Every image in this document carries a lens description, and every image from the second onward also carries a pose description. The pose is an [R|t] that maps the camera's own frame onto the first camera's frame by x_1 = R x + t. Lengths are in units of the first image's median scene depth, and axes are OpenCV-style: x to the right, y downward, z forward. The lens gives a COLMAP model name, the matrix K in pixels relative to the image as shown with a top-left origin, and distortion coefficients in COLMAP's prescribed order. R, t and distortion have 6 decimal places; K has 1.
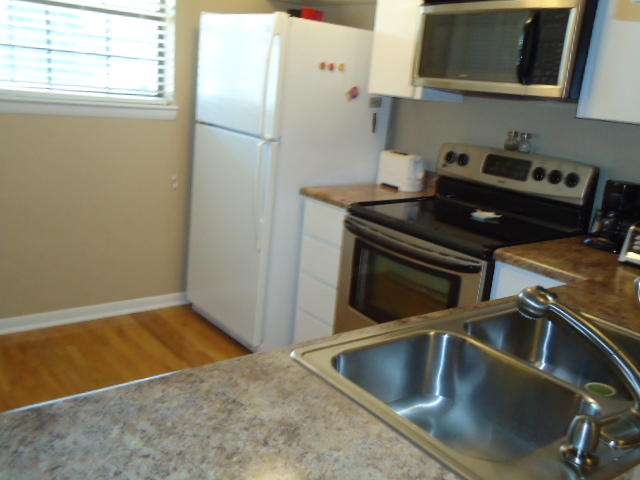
lens RADIAL K [[651.8, 0, 320.0], [0, 651.8, 240.0], [0, 0, 1]] dist [0.170365, -0.003980]
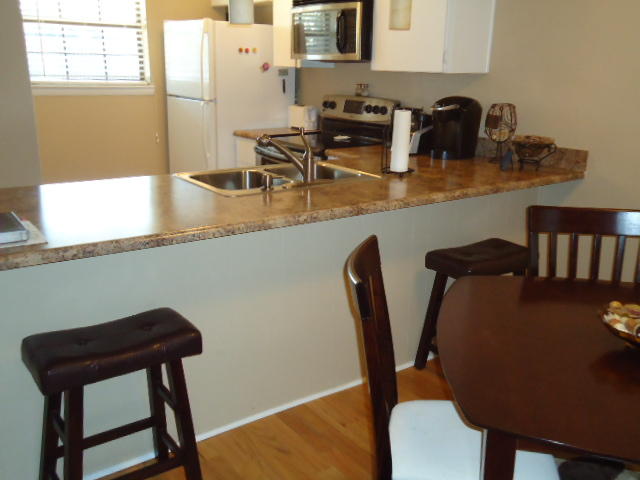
lens RADIAL K [[651.8, 0, 320.0], [0, 651.8, 240.0], [0, 0, 1]] dist [0.170365, -0.003980]
pose [[0.996177, -0.066083, -0.057135, 0.243380], [0.067239, 0.997564, 0.018550, 0.157612], [0.055770, -0.022321, 0.998194, -0.530453]]
